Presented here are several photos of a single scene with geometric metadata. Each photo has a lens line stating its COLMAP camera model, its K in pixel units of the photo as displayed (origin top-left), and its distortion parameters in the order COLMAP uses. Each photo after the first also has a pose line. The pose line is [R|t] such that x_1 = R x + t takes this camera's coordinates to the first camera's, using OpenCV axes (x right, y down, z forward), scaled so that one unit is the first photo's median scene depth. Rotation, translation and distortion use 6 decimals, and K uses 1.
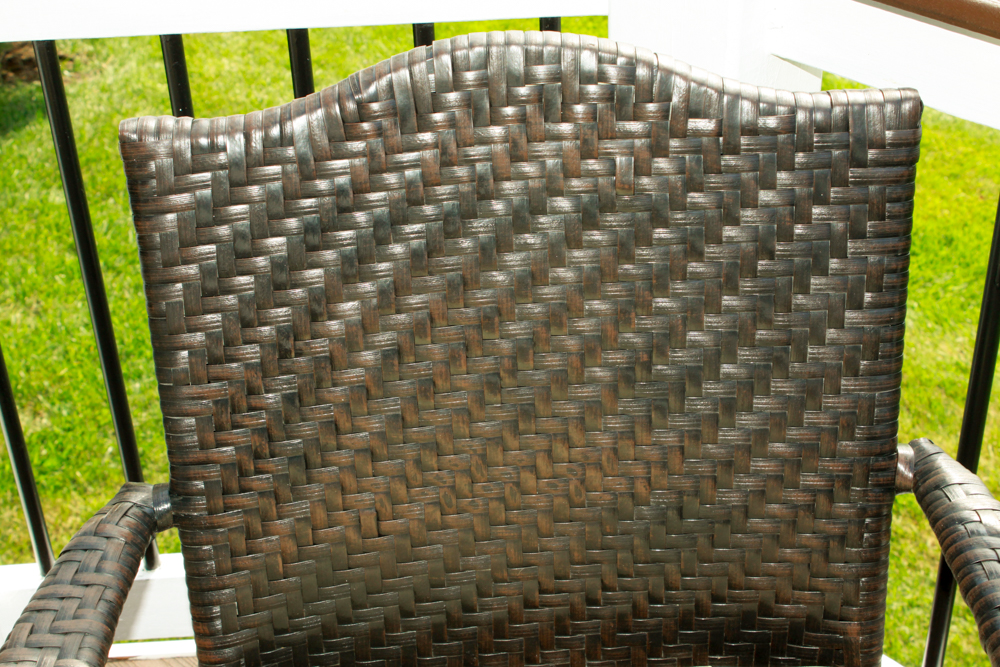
lens RADIAL K [[1643.6, 0, 491.9], [0, 1643.6, 333.3], [0, 0, 1]] dist [0.009505, 0.000000]
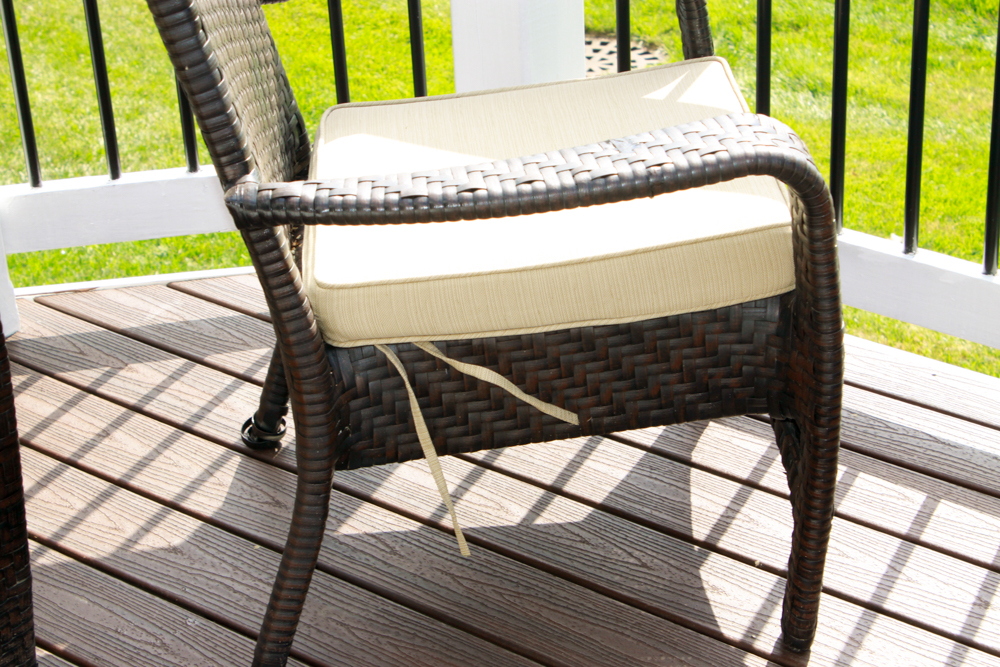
lens RADIAL K [[2271.2, 0, 506.3], [0, 2271.2, 370.8], [0, 0, 1]] dist [0.035899, 0.000000]
pose [[0.994919, -0.058426, 0.081987, -0.022183], [0.068861, 0.989009, -0.130842, 0.225212], [-0.073441, 0.135823, 0.988007, -0.323869]]
